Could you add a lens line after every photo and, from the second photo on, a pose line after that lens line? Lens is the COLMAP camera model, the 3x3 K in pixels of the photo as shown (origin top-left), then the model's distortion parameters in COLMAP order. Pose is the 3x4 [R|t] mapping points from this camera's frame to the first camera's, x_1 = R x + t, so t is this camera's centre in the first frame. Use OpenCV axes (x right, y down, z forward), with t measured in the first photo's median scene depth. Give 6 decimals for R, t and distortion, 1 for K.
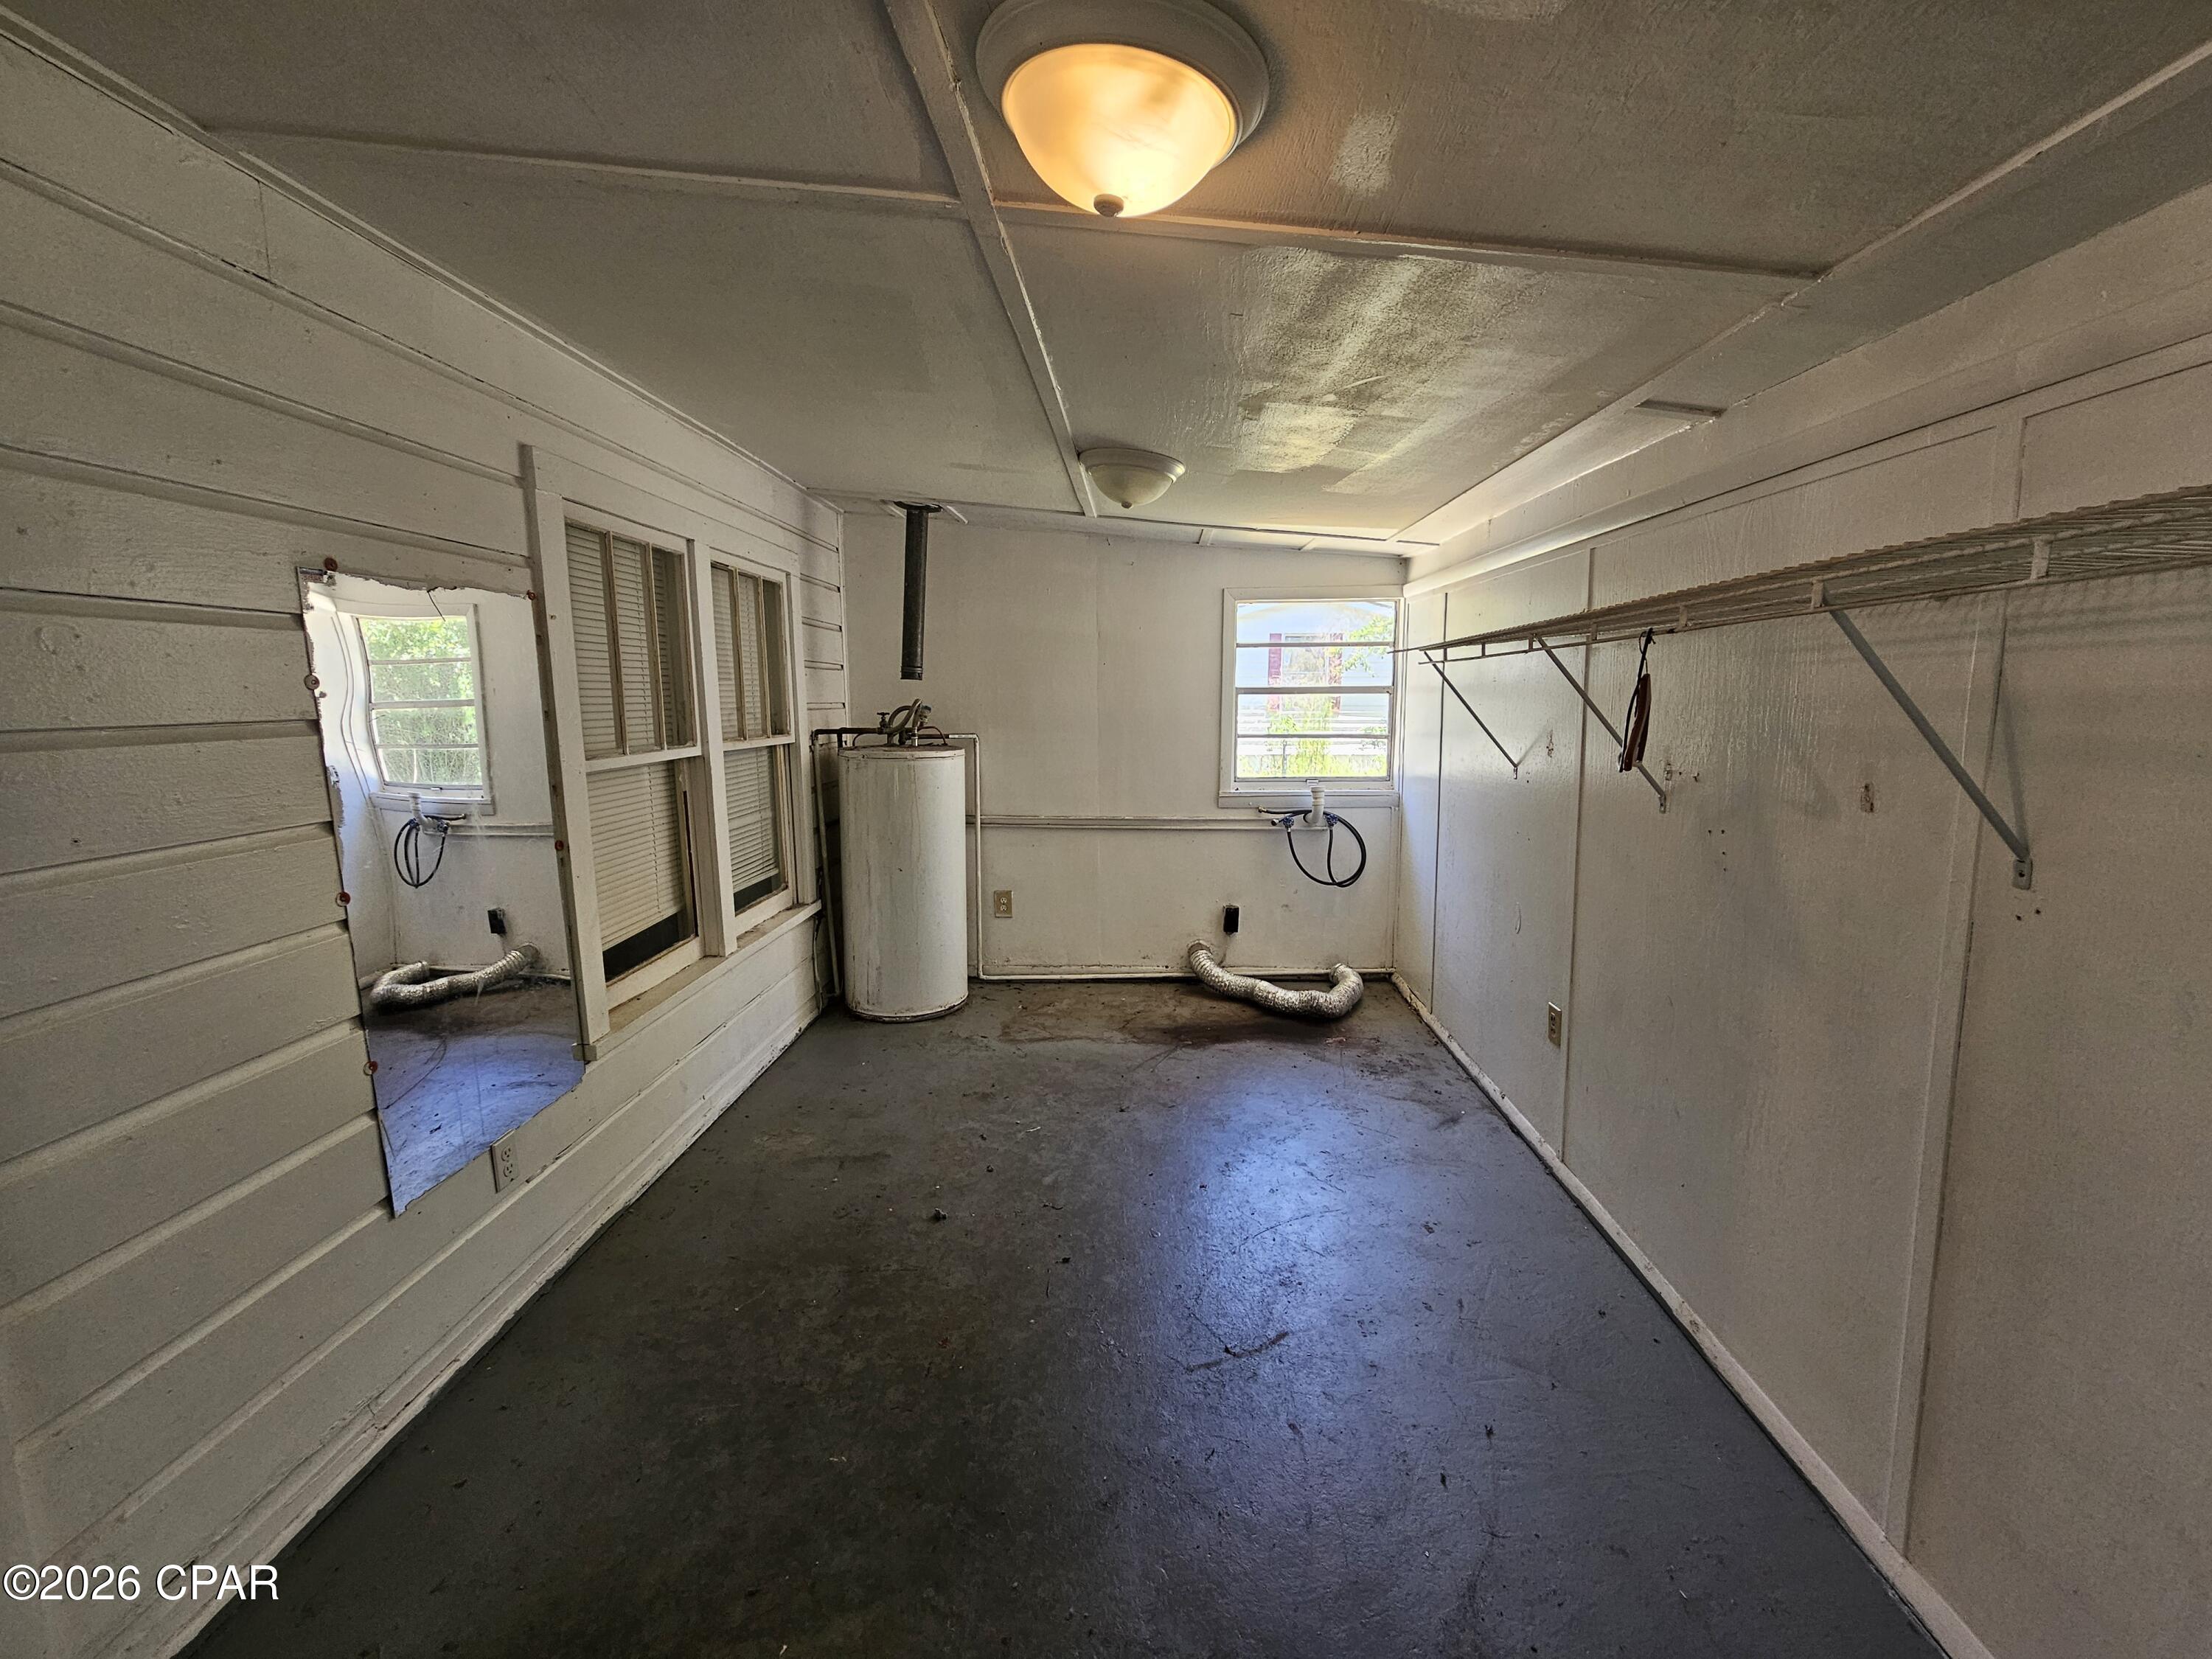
lens RADIAL K [[912.4, 0, 1115.7], [0, 912.4, 803.0], [0, 0, 1]] dist [-0.001657, -0.000070]
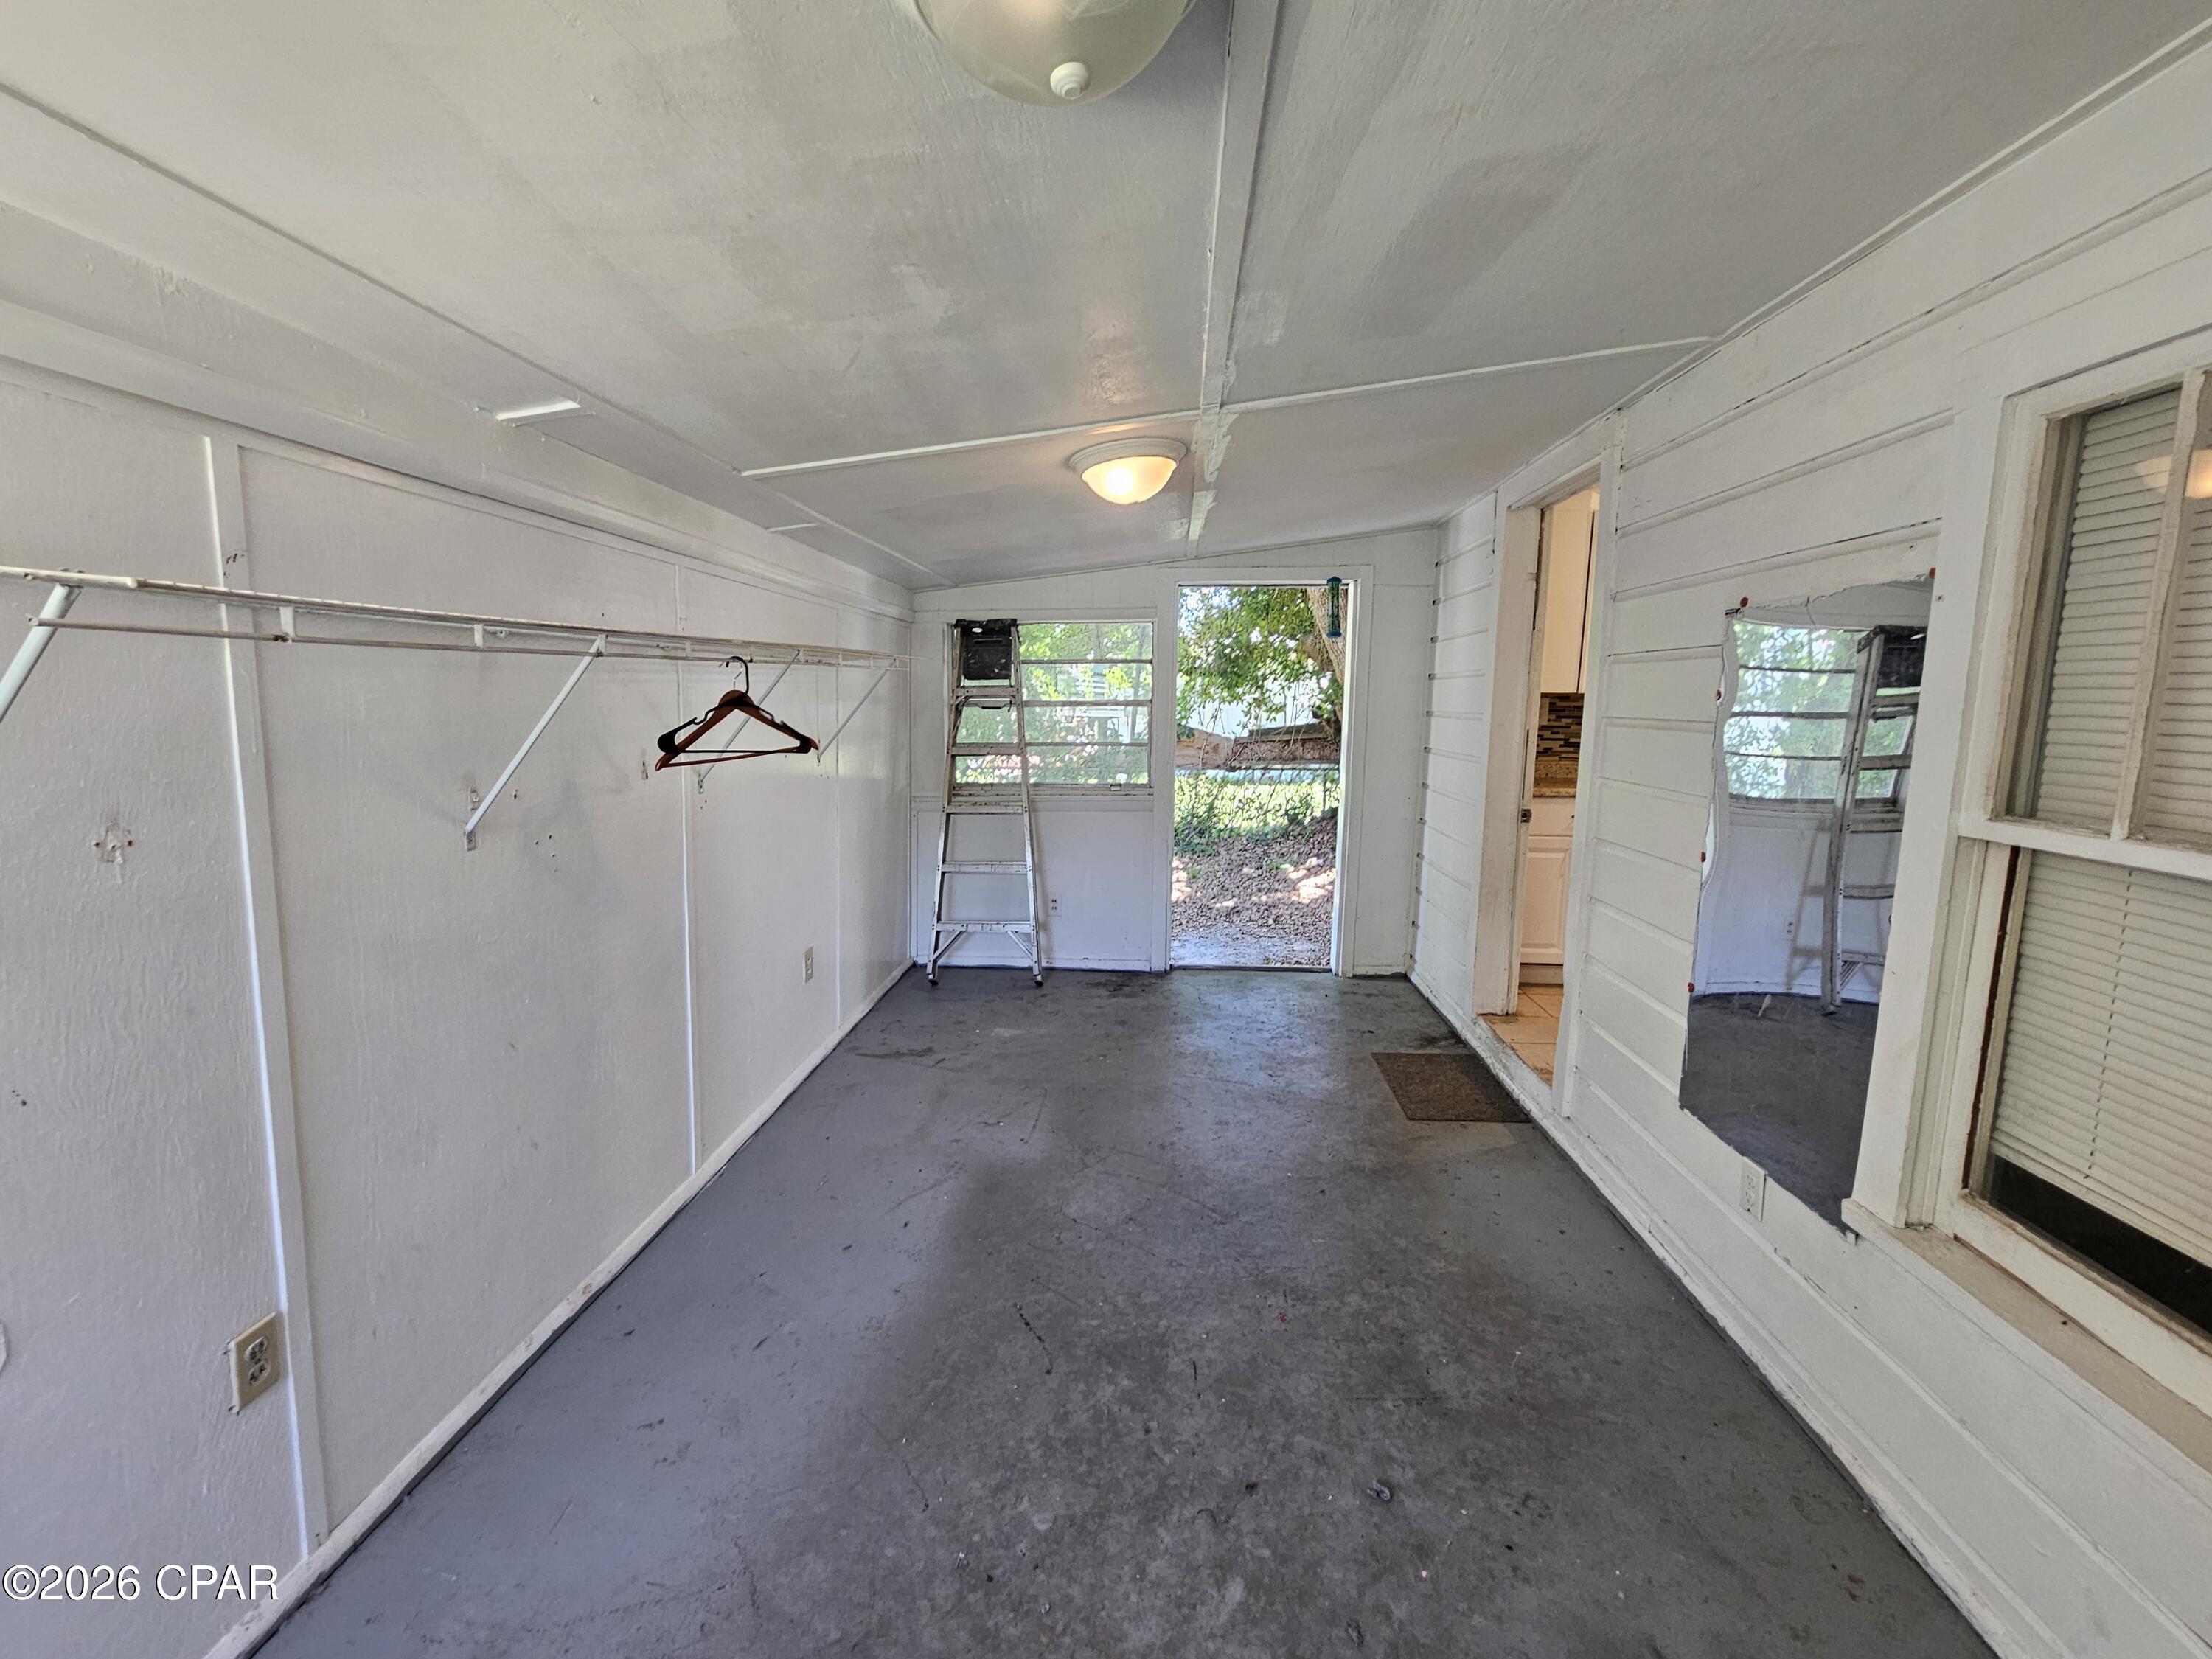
lens RADIAL K [[912.4, 0, 1115.7], [0, 912.4, 803.0], [0, 0, 1]] dist [-0.001657, -0.000070]
pose [[-0.999700, -0.001790, 0.024437, -0.017881], [0.004126, 0.970788, 0.239905, -0.231010], [-0.024153, 0.239934, -0.970489, 1.790164]]
